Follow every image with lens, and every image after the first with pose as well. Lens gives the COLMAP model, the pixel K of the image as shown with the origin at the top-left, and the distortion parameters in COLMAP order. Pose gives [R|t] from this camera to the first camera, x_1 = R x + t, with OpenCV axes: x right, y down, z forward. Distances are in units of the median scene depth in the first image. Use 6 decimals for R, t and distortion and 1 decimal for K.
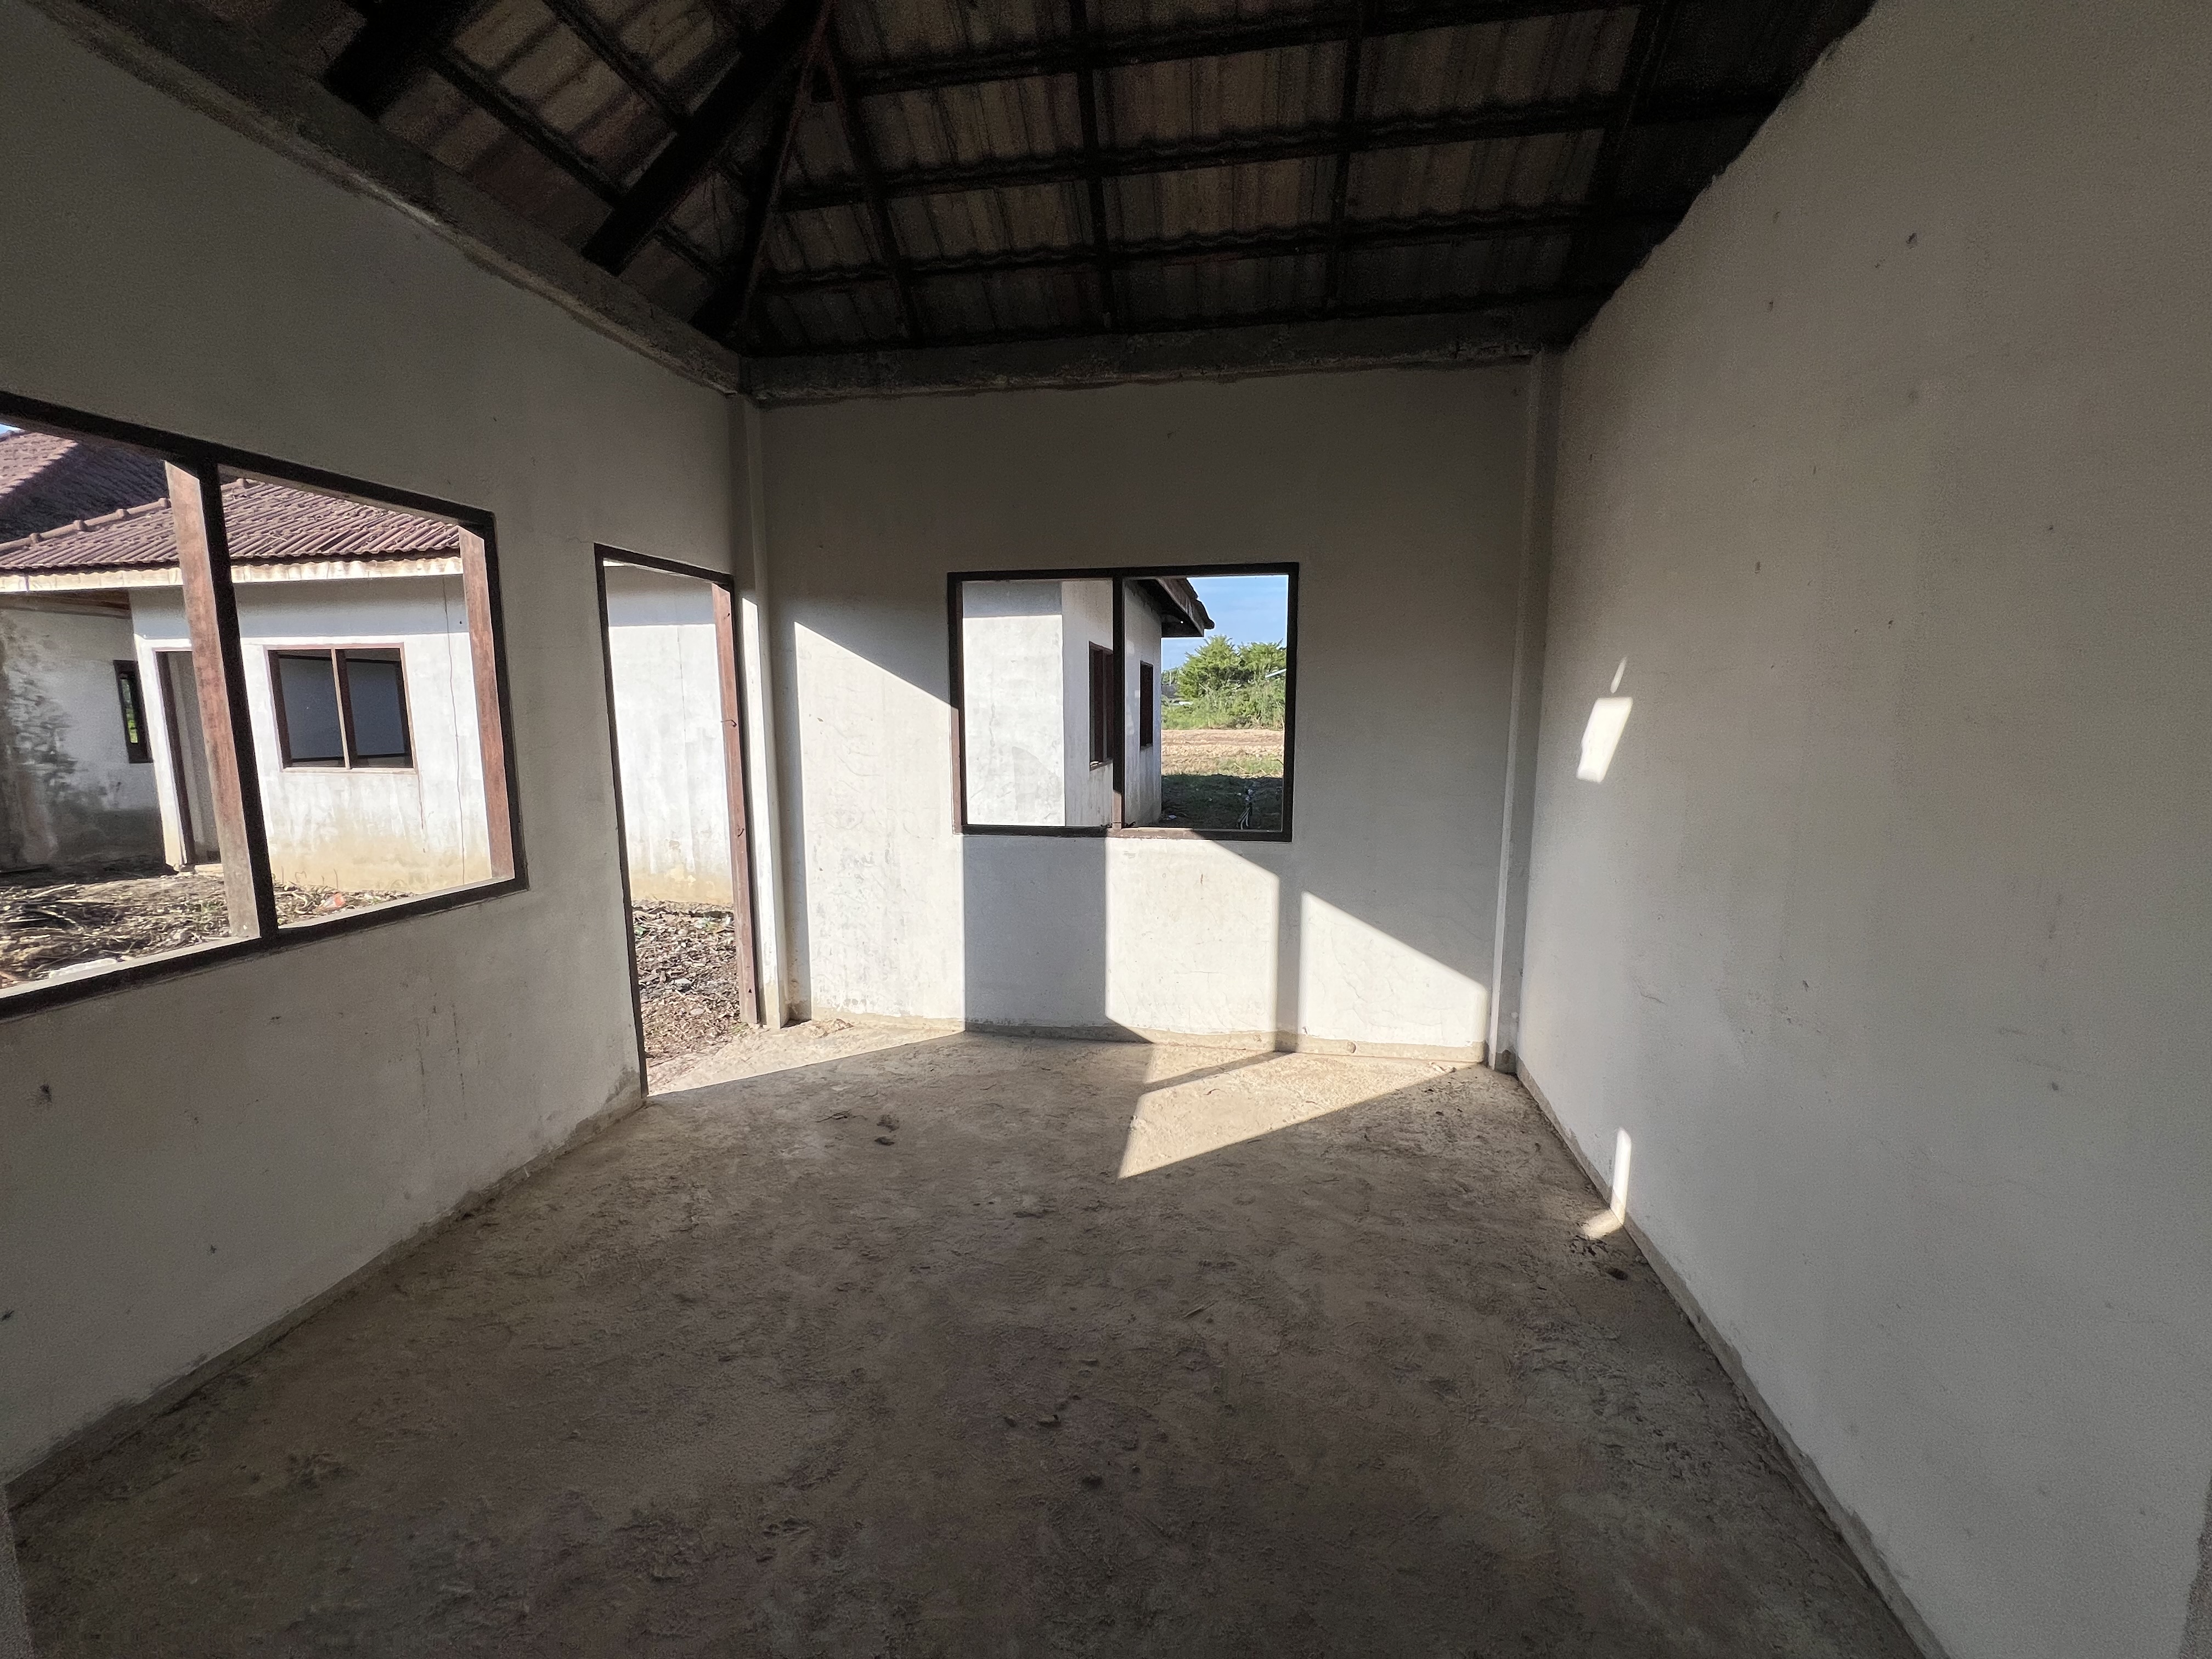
lens RADIAL K [[889.0, 0, 1105.3], [0, 889.0, 829.5], [0, 0, 1]] dist [-0.003450, 0.001692]
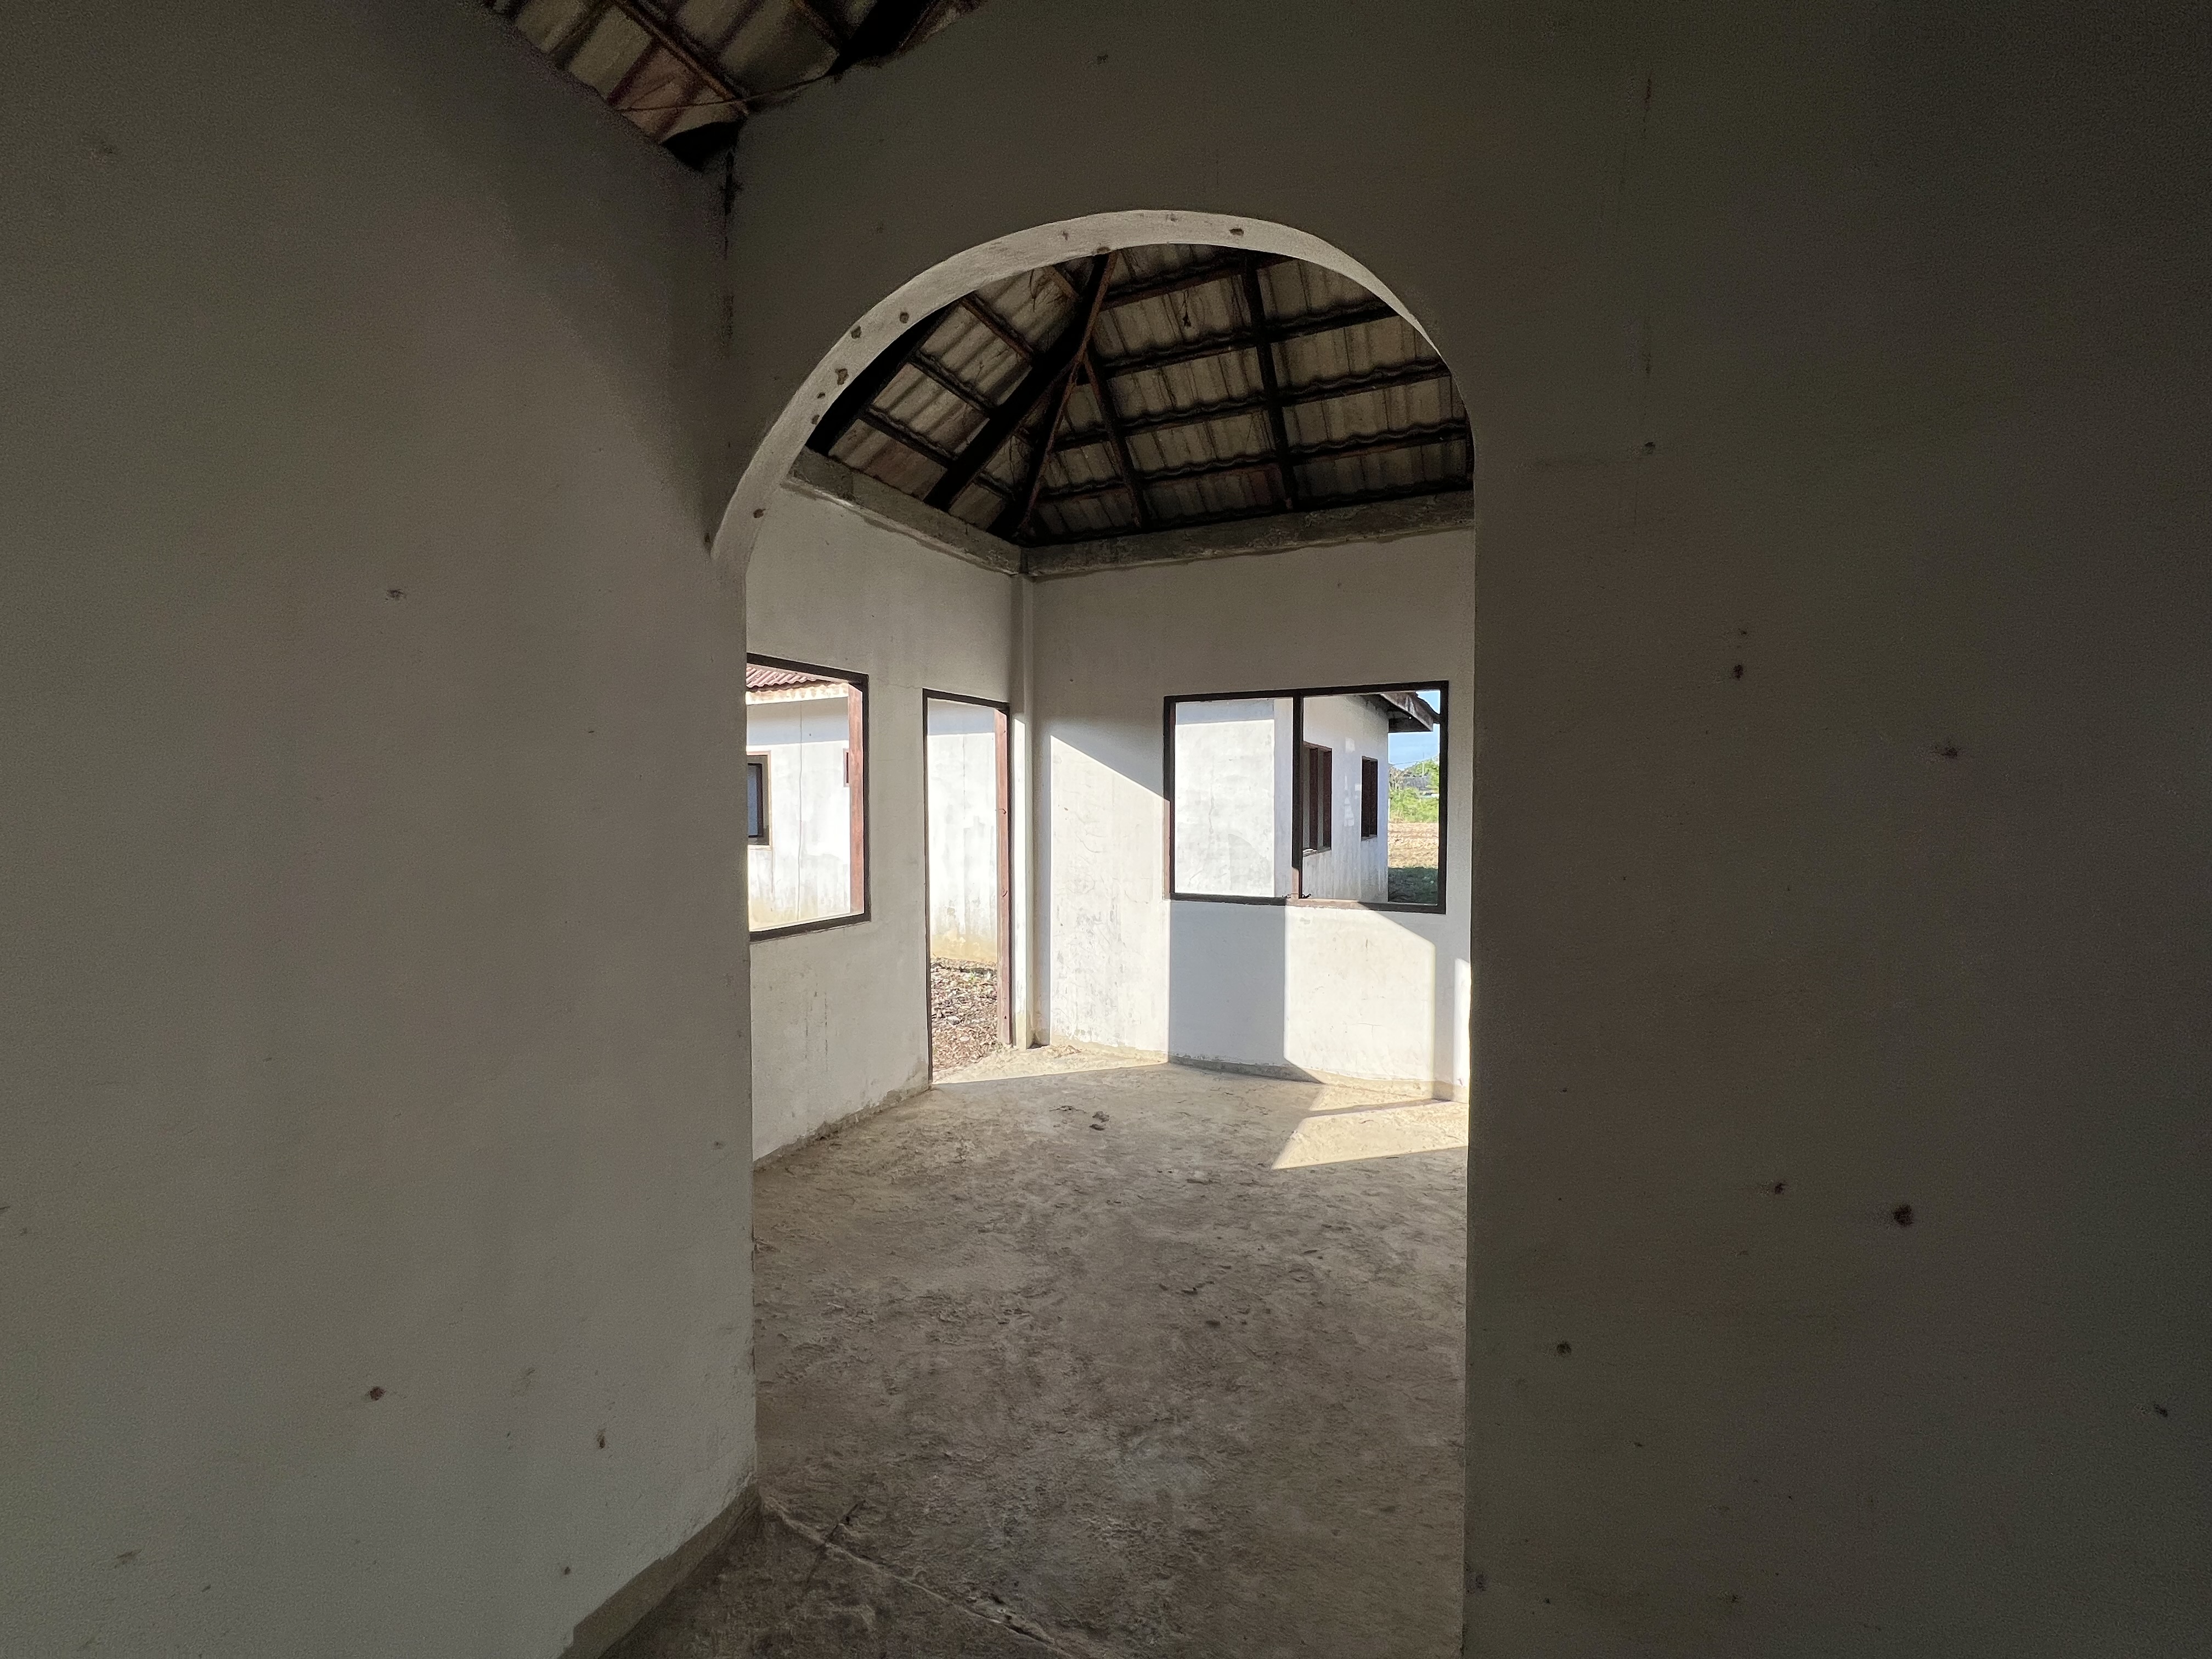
lens RADIAL K [[889.0, 0, 1110.9], [0, 889.0, 827.4], [0, 0, 1]] dist [-0.003450, 0.001692]
pose [[0.964589, 0.009443, -0.263587, 0.105443], [-0.037141, 0.994264, -0.100296, 0.038677], [0.261128, 0.106535, 0.959407, -0.281103]]
